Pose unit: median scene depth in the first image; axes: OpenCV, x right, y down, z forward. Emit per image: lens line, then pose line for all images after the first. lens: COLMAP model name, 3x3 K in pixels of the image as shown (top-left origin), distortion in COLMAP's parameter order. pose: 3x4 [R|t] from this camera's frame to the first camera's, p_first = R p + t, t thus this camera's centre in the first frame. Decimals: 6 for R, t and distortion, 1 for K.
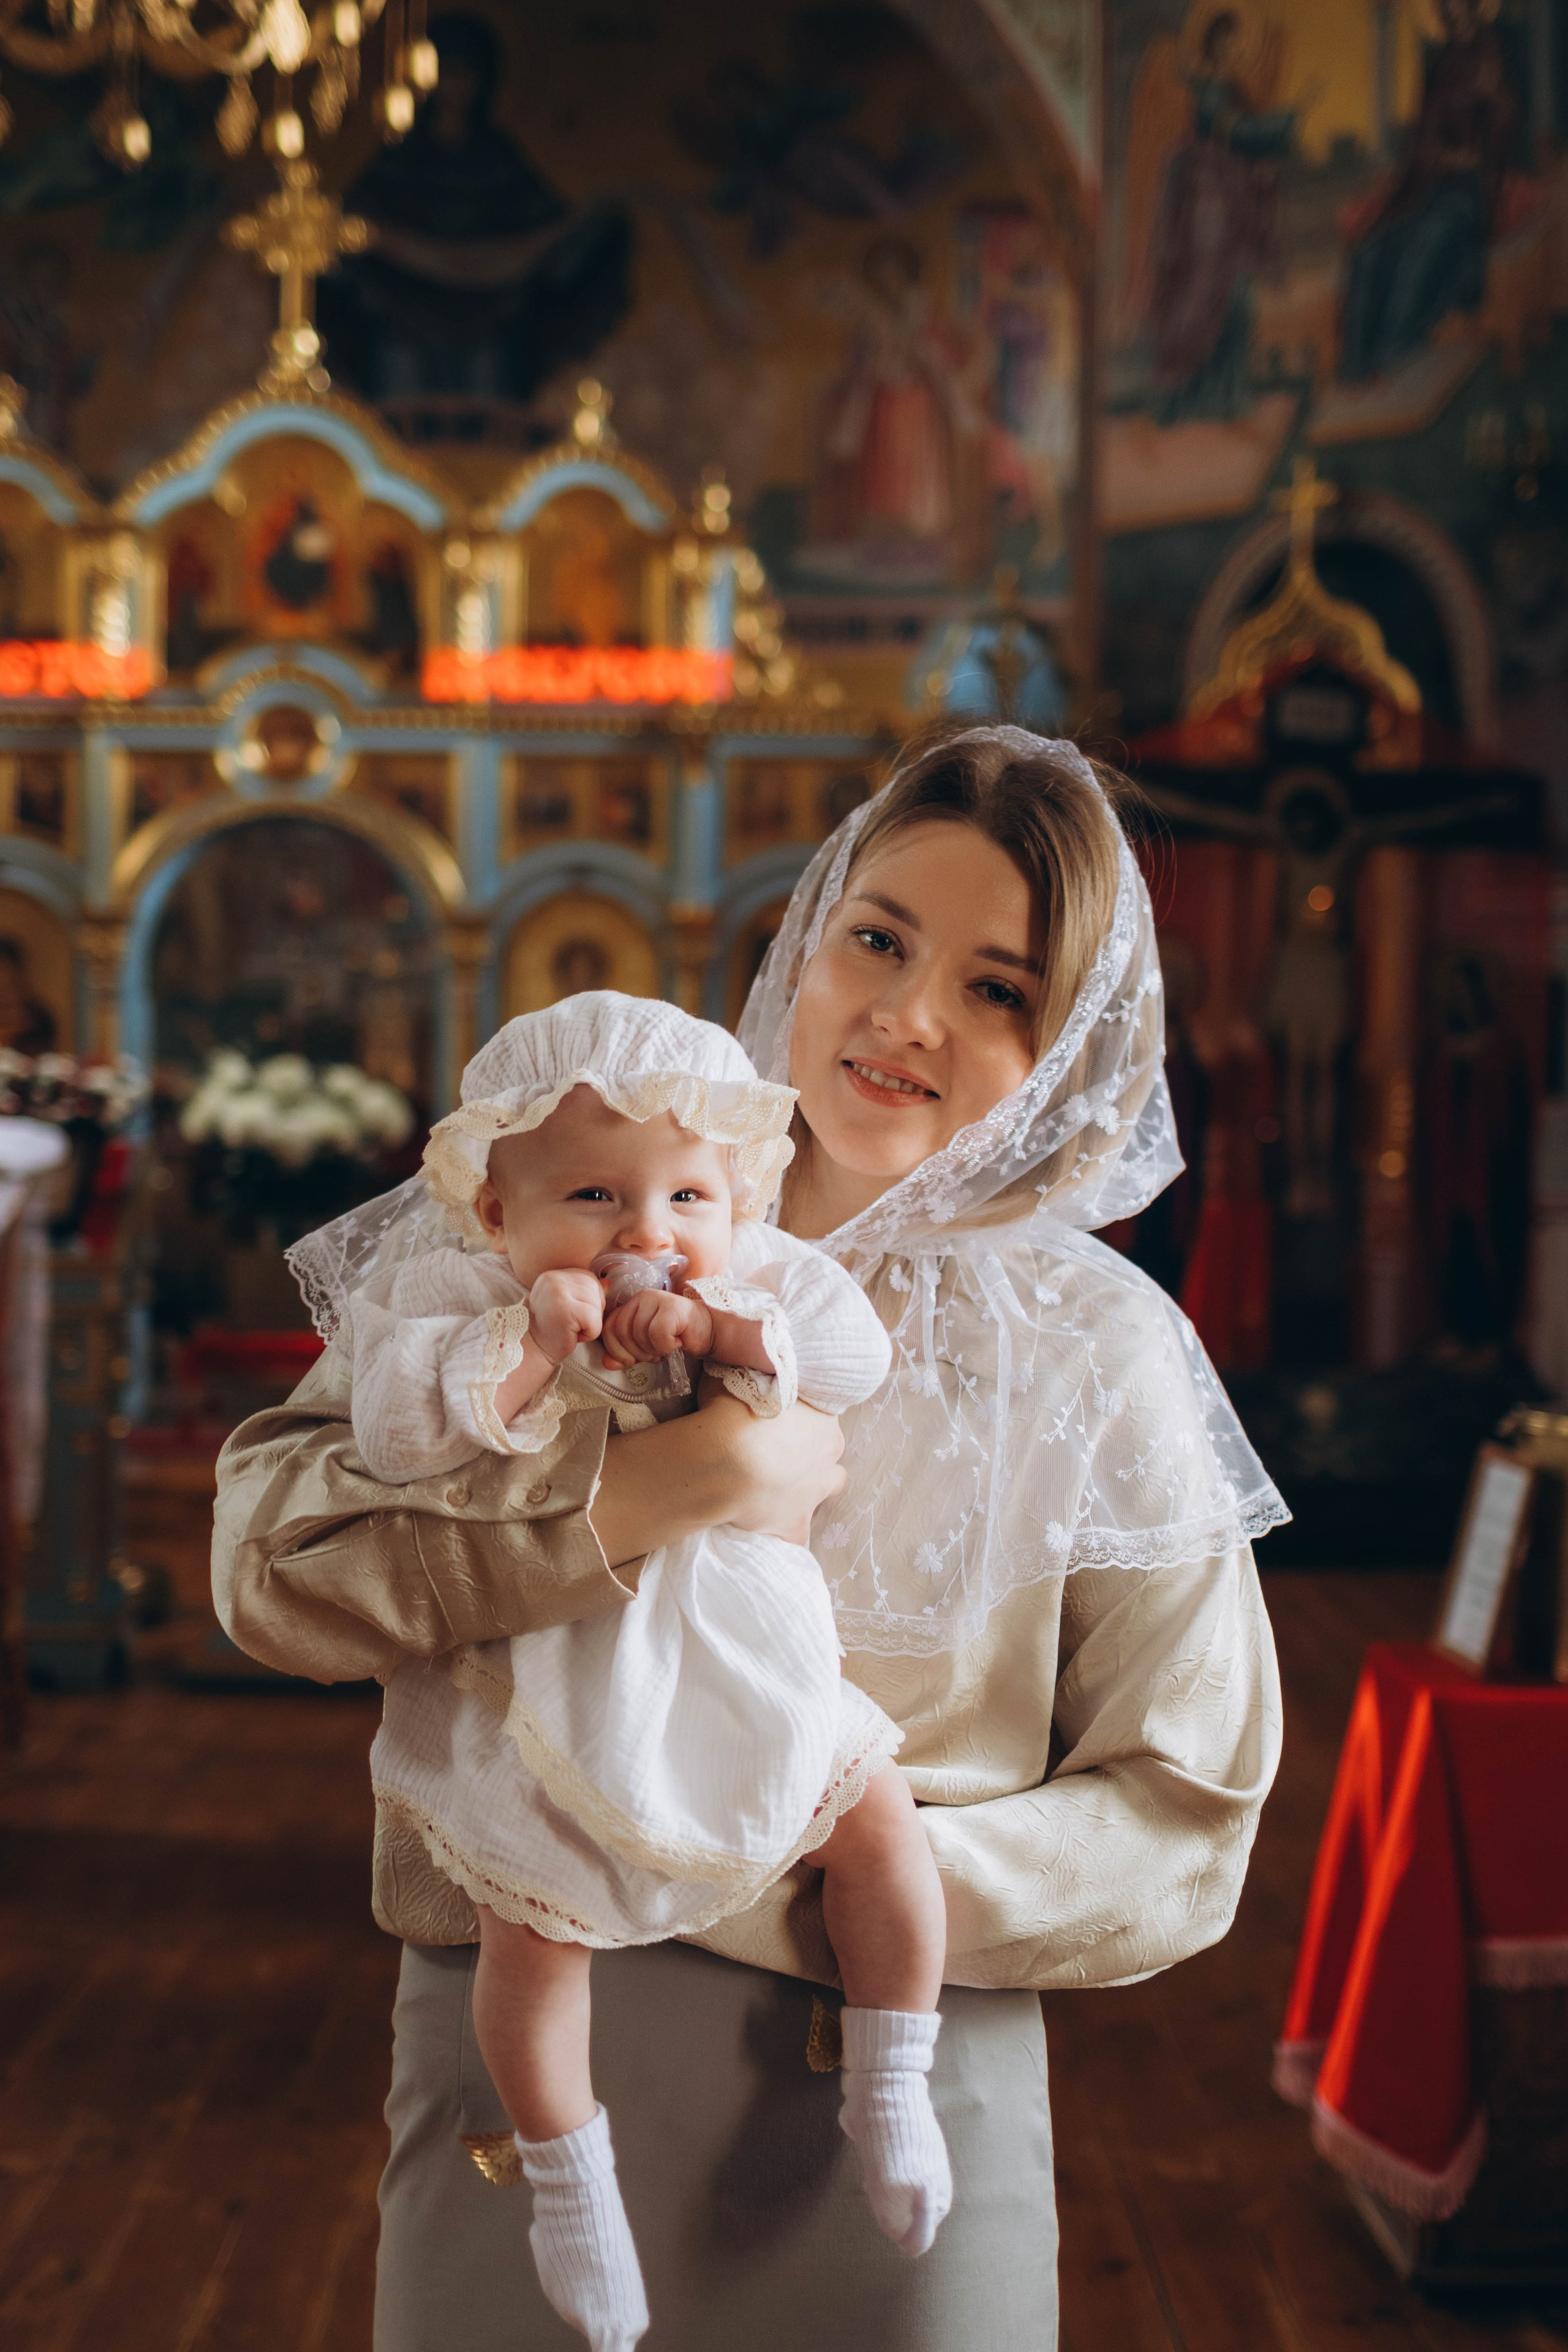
lens RADIAL K [[3757.4, 0, 784.0], [0, 3757.4, 1176.0], [0, 0, 1]] dist [-0.057843, -0.026523]
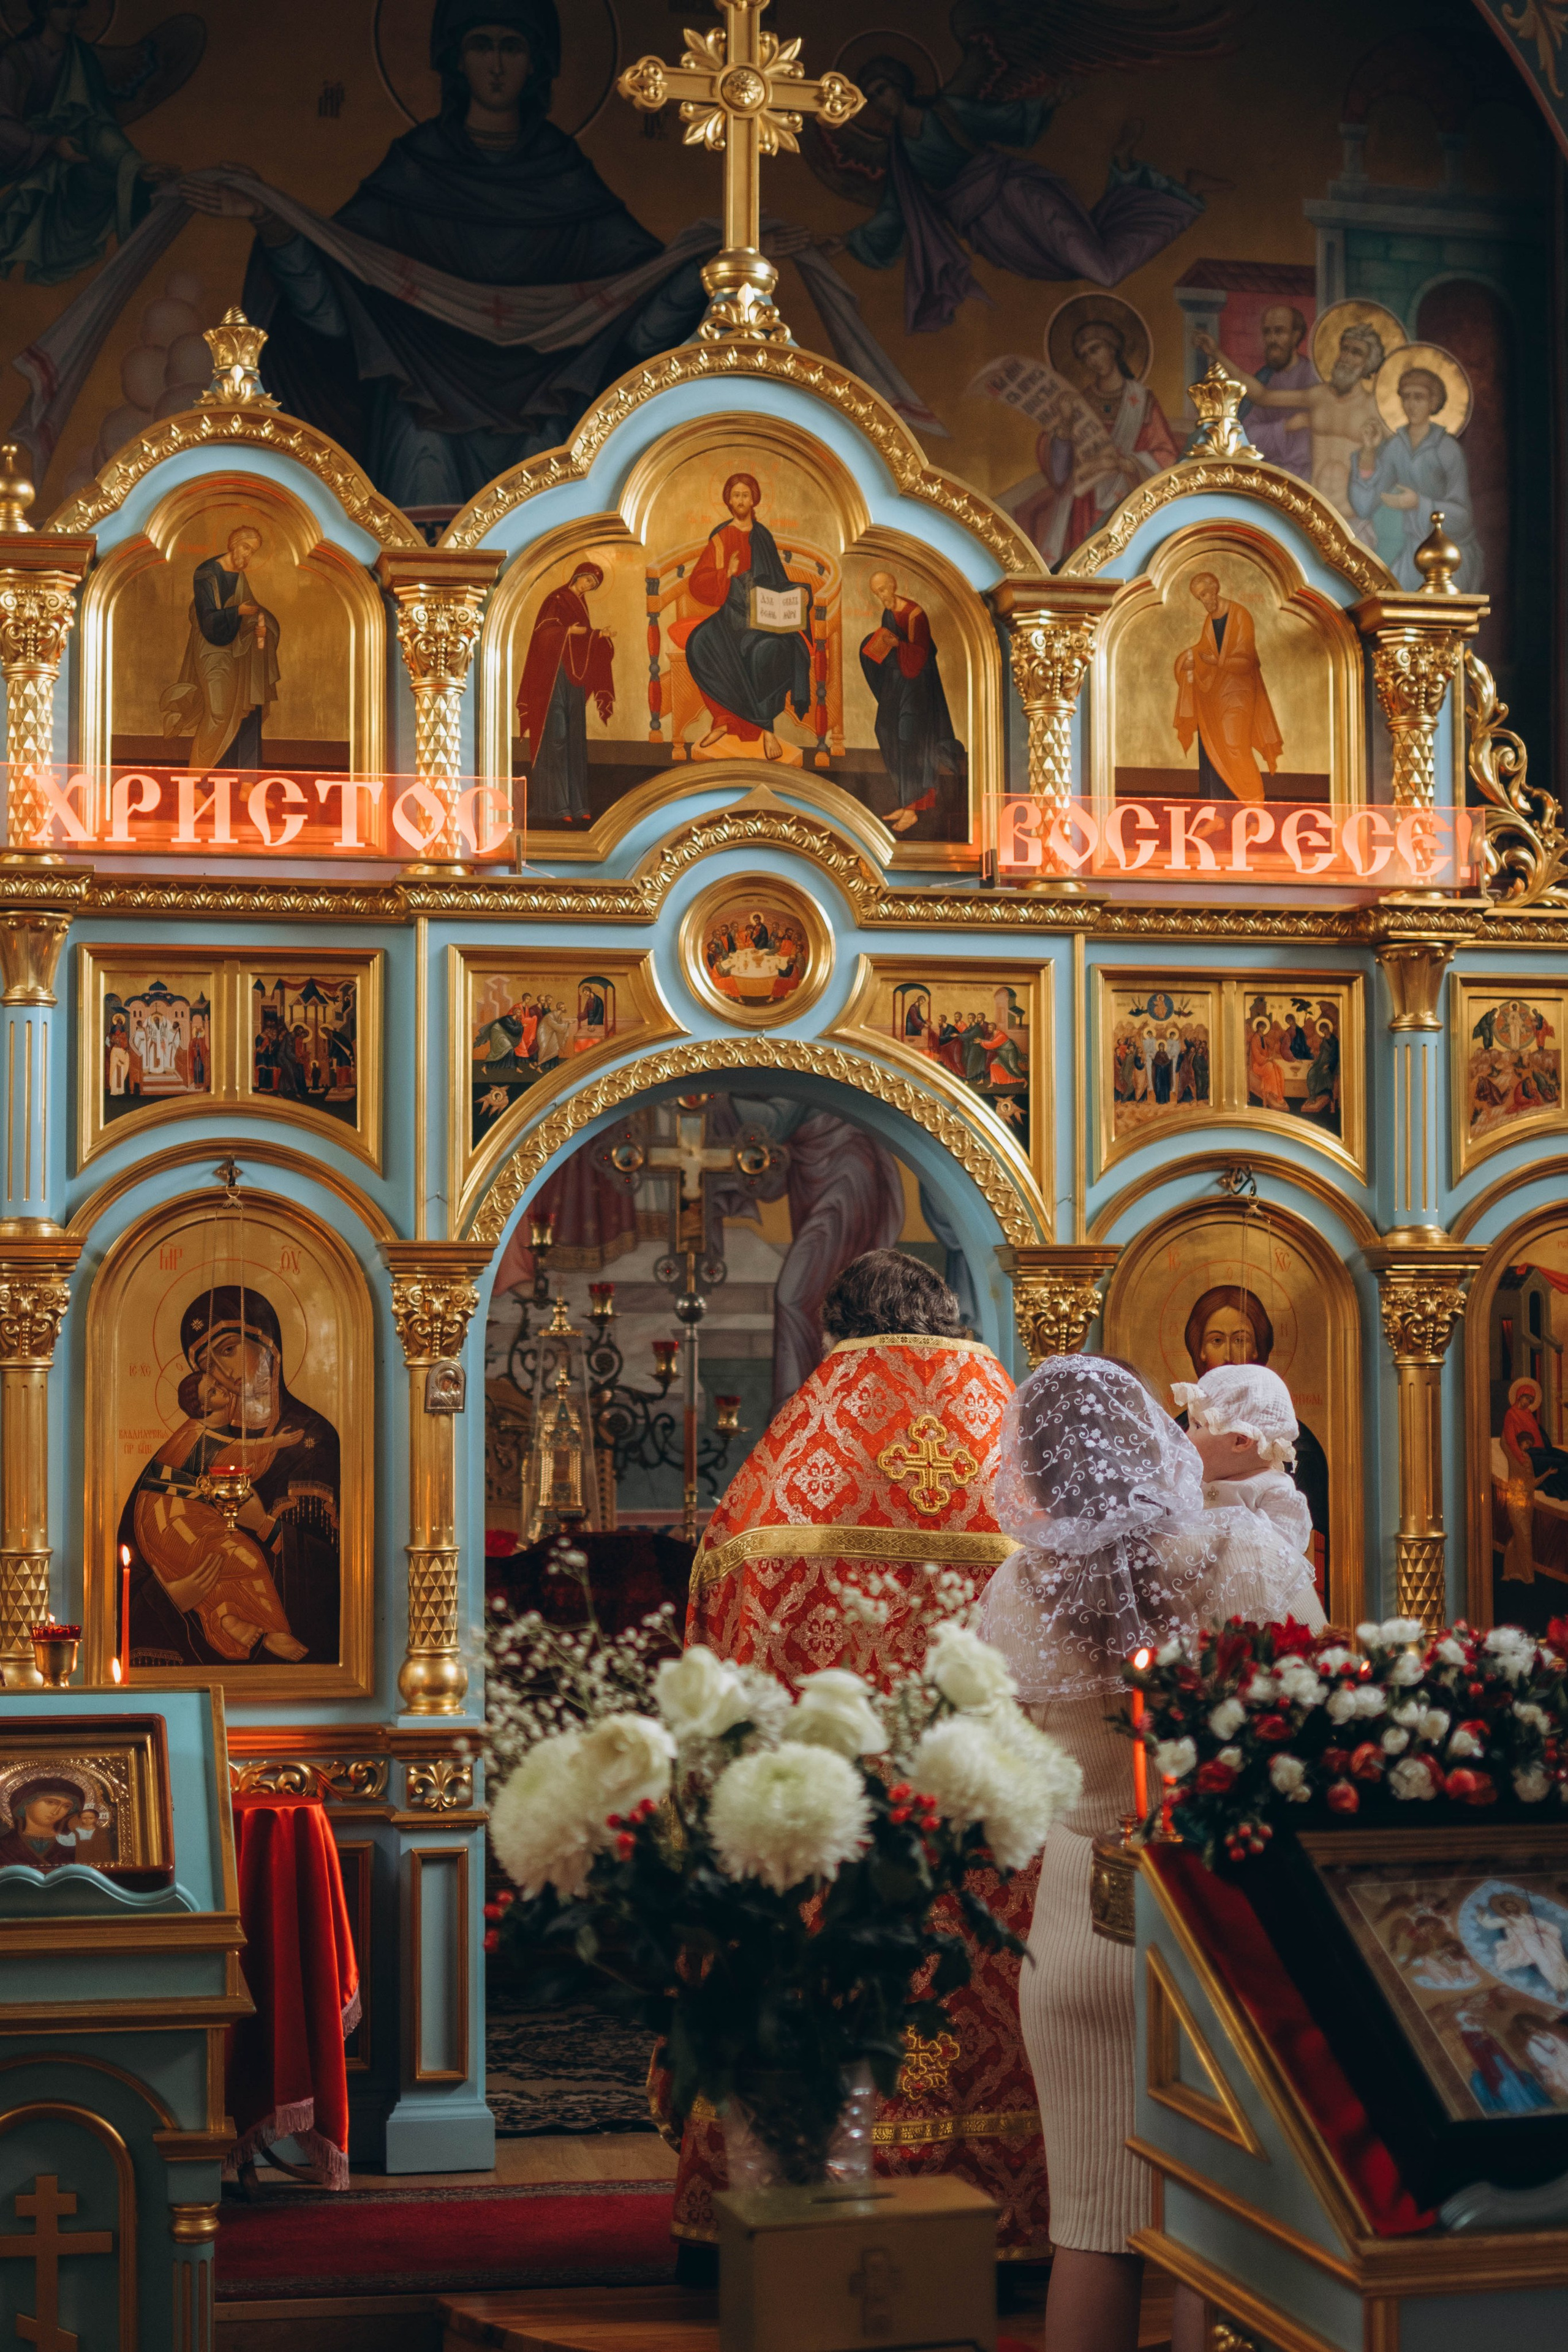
lens RADIAL K [[3757.4, 0, 784.0], [0, 3757.4, 1176.0], [0, 0, 1]] dist [-0.057843, -0.026523]
pose [[0.979809, -0.001443, 0.199929, -0.241504], [0.018615, 0.996289, -0.084037, -0.032500], [-0.199065, 0.086062, 0.976200, 0.439481]]
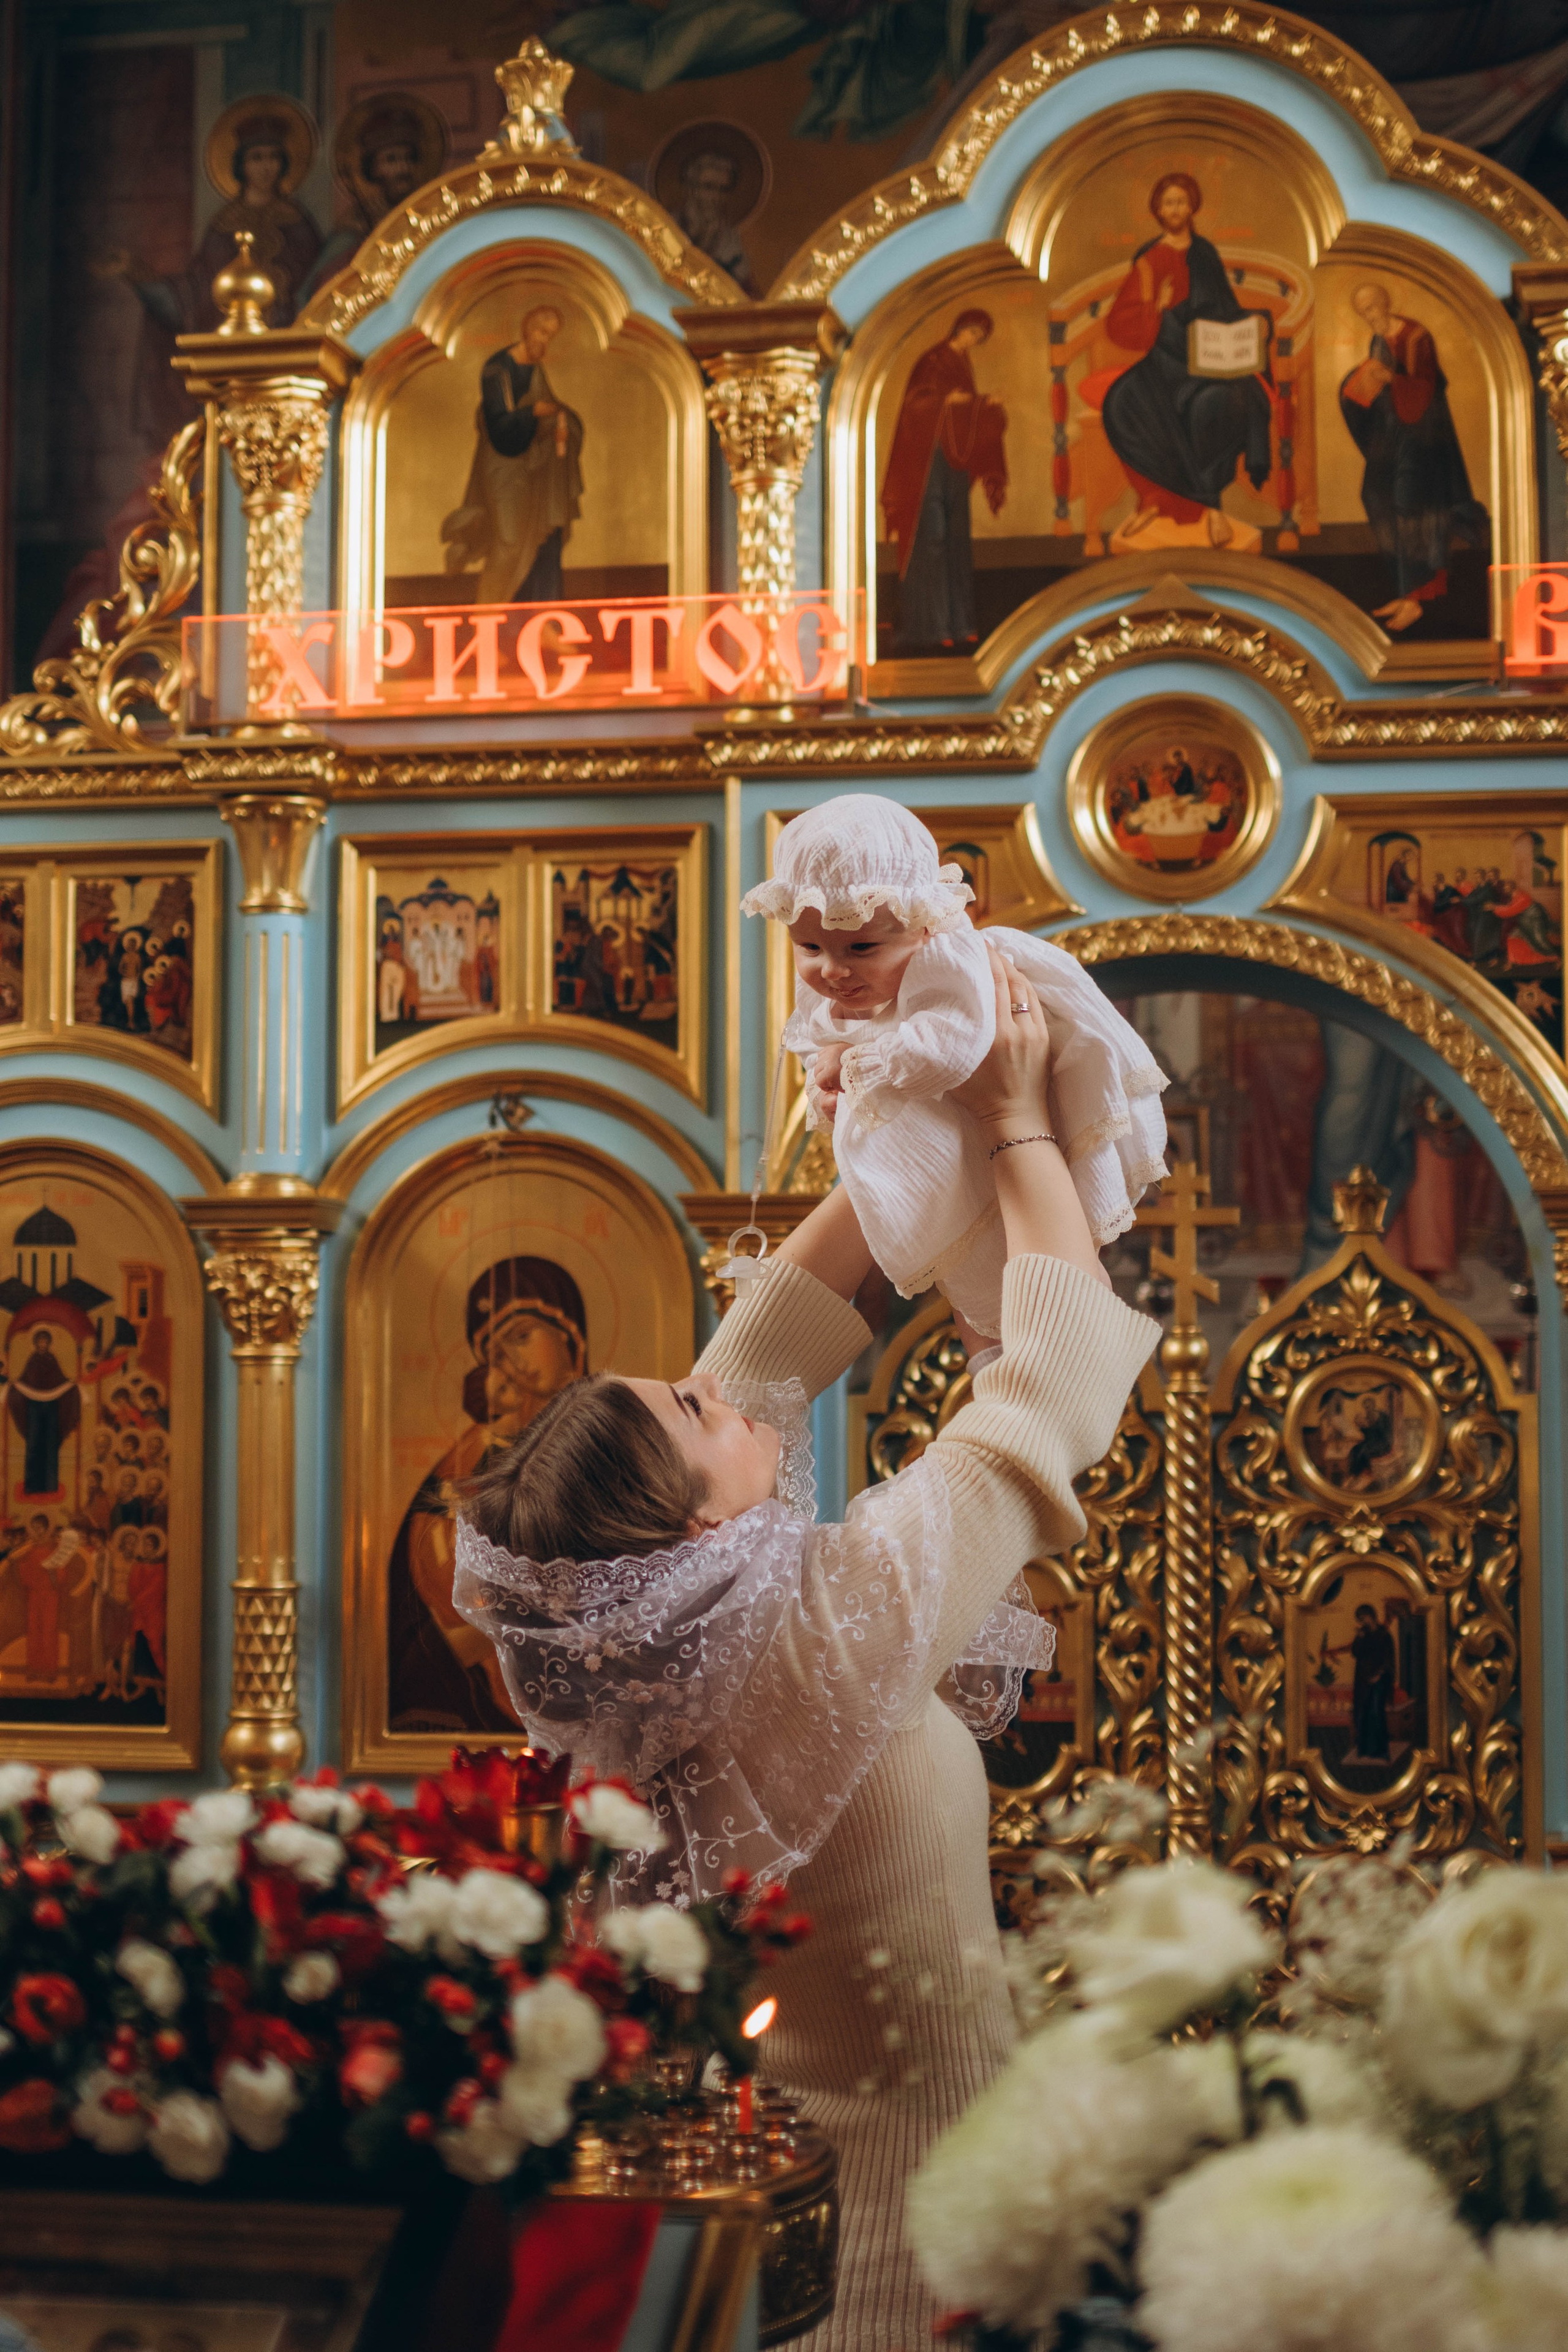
lens RADIAL K [[3903.6, 0, 781.0], [0, 3903.6, 1126.2], [0, 0, 1]] dist [-0.058000, -0.028109]
pose [[0.979095, -0.024734, -0.201892, -0.087109], [0.002710, 0.994077, -0.108644, -0.029716], [0.203384, 0.105826, 0.973363, 0.558470]]
